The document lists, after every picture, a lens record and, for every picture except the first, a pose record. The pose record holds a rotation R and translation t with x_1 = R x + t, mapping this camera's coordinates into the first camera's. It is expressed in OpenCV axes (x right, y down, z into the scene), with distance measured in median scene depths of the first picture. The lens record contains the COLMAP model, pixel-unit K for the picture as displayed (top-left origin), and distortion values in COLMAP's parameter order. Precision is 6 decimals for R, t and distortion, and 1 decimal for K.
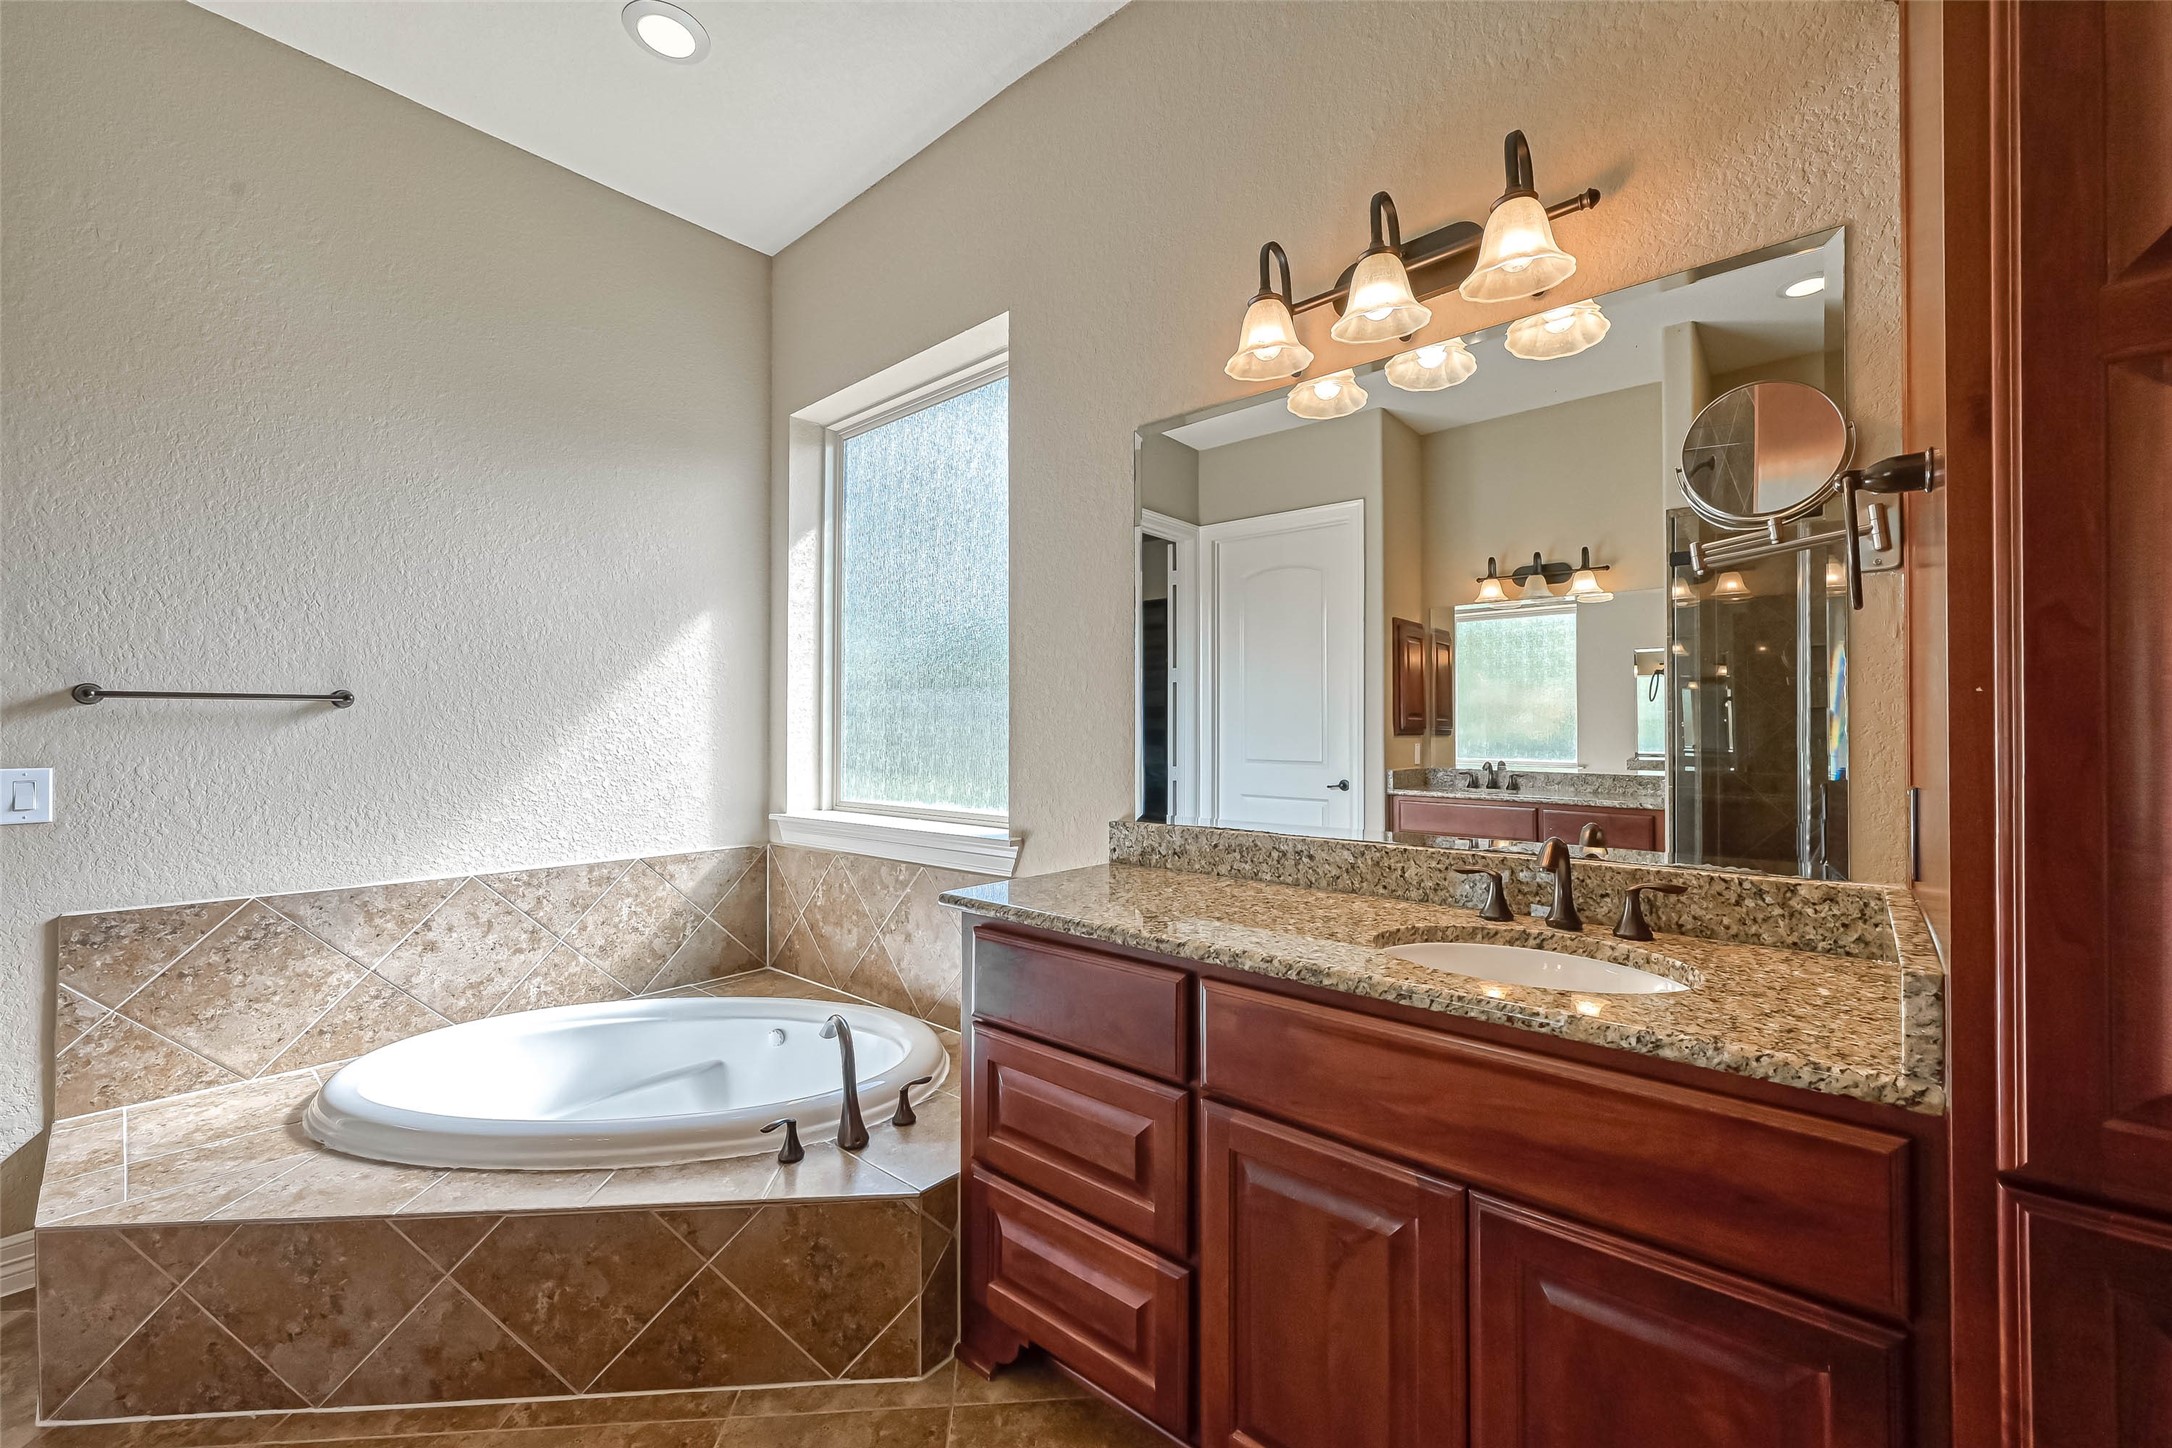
lens RADIAL K [[866.0, 0, 1085.1], [0, 866.0, 727.0], [0, 0, 1]] dist [0.003030, 0.000506]
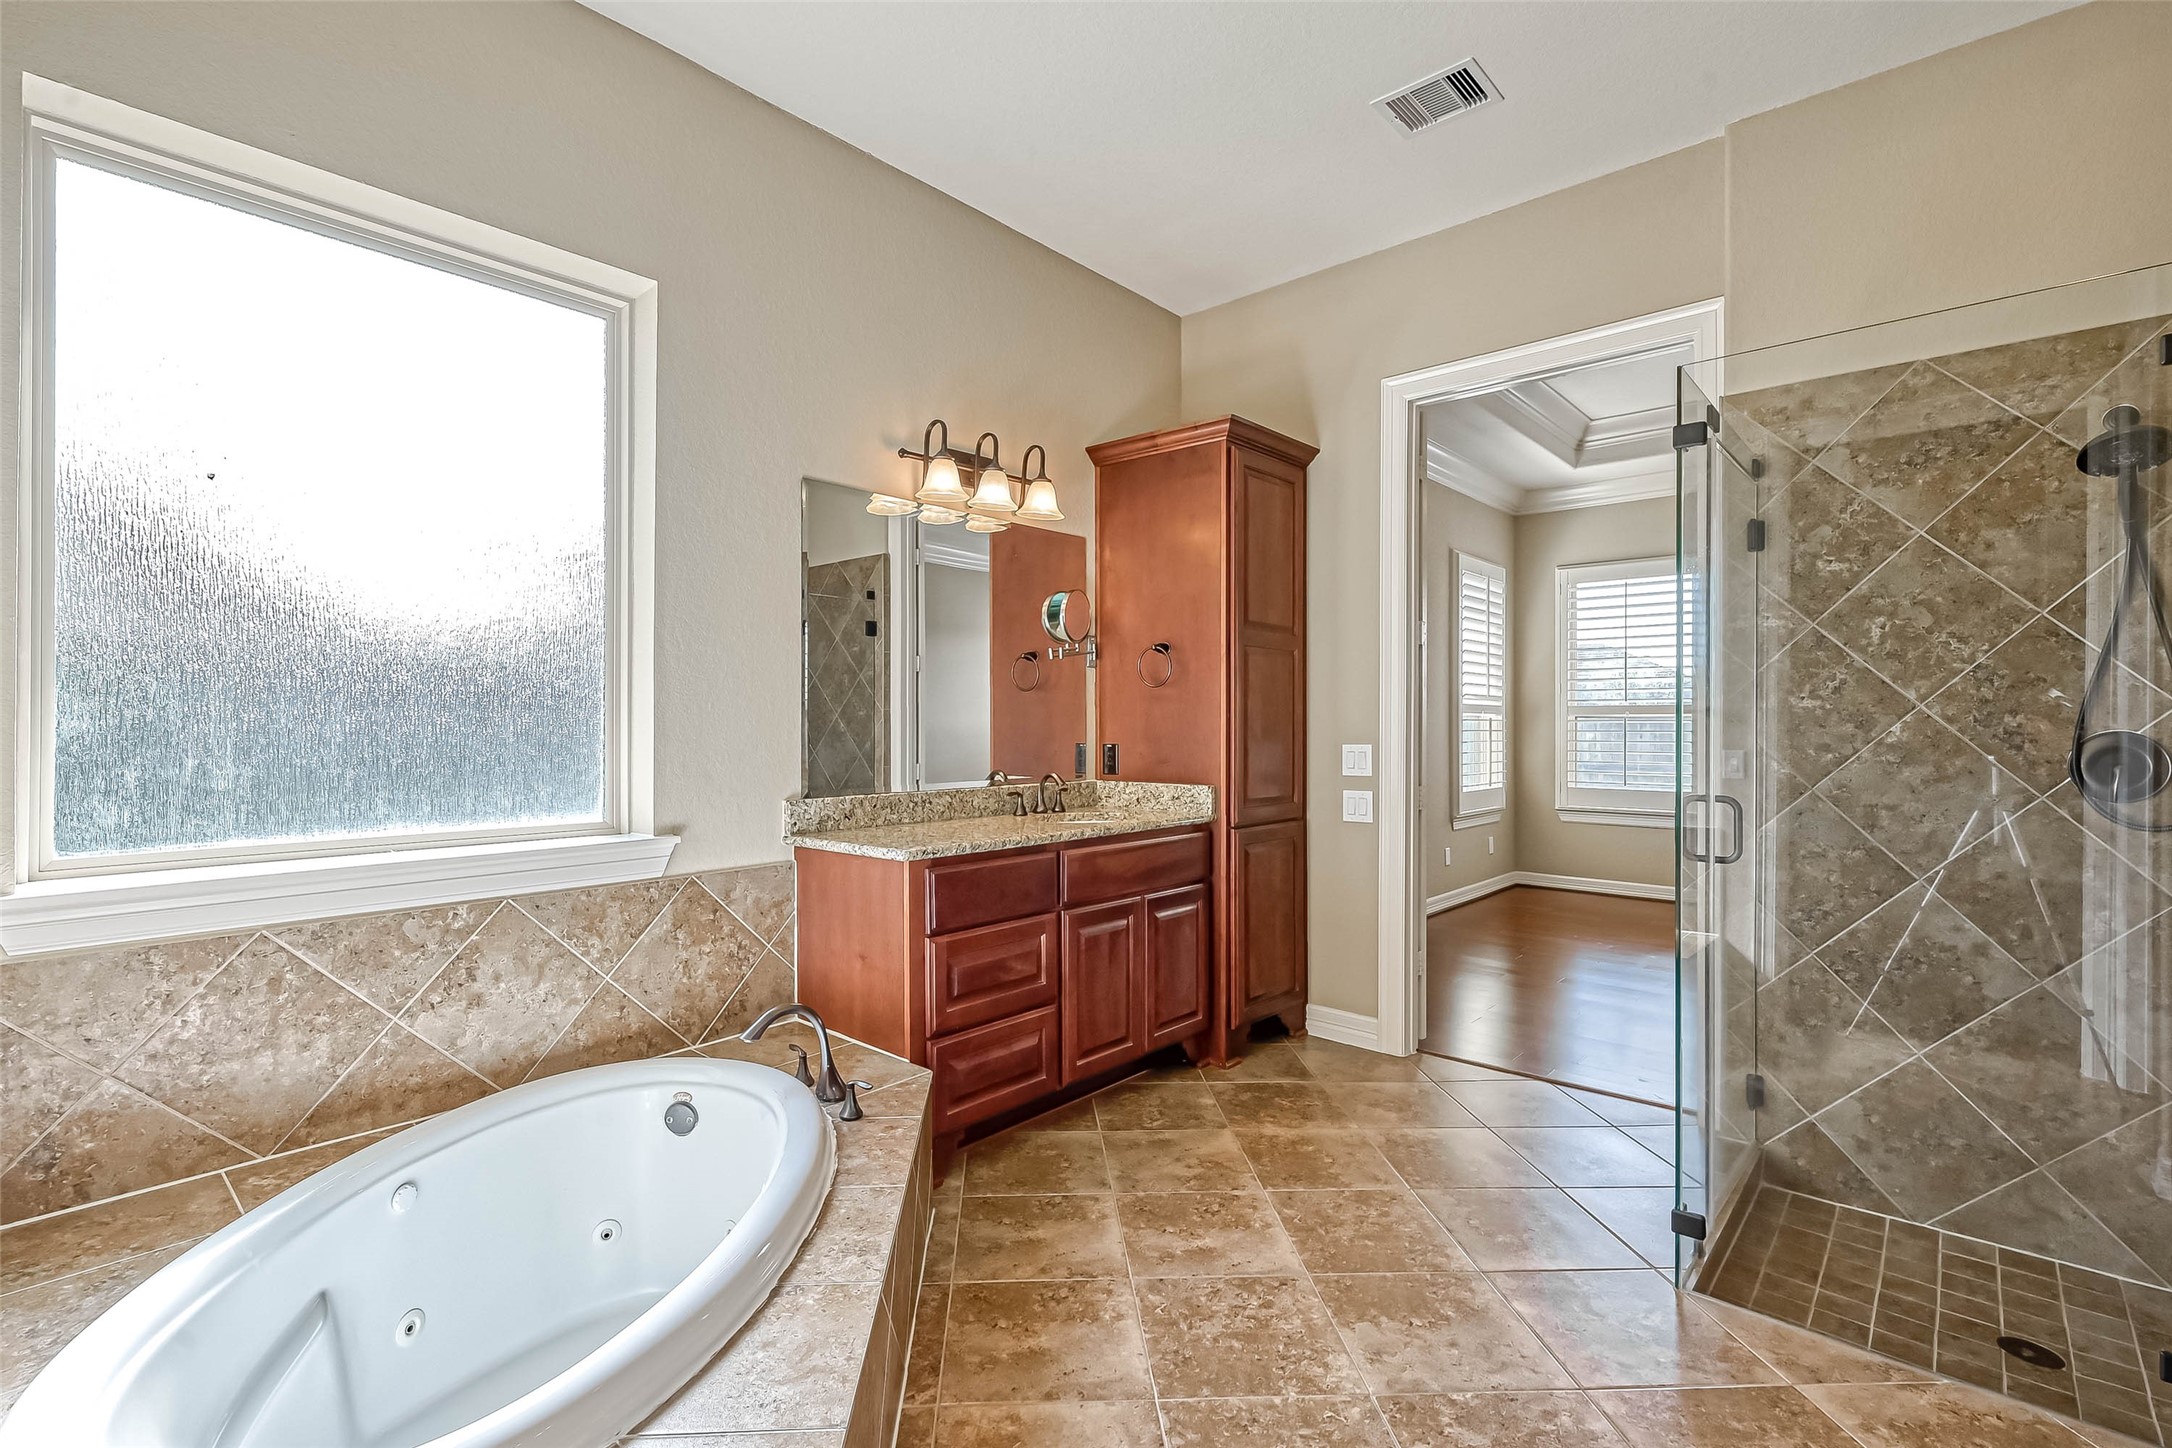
lens RADIAL K [[984.2, 0, 1088.9], [0, 984.2, 726.5], [0, 0, 1]] dist [-0.008893, 0.000718]
pose [[-0.006316, 0.002051, 0.999978, -1.380285], [-0.001198, 0.999997, -0.002058, 0.009609], [-0.999979, -0.001211, -0.006314, 0.625192]]
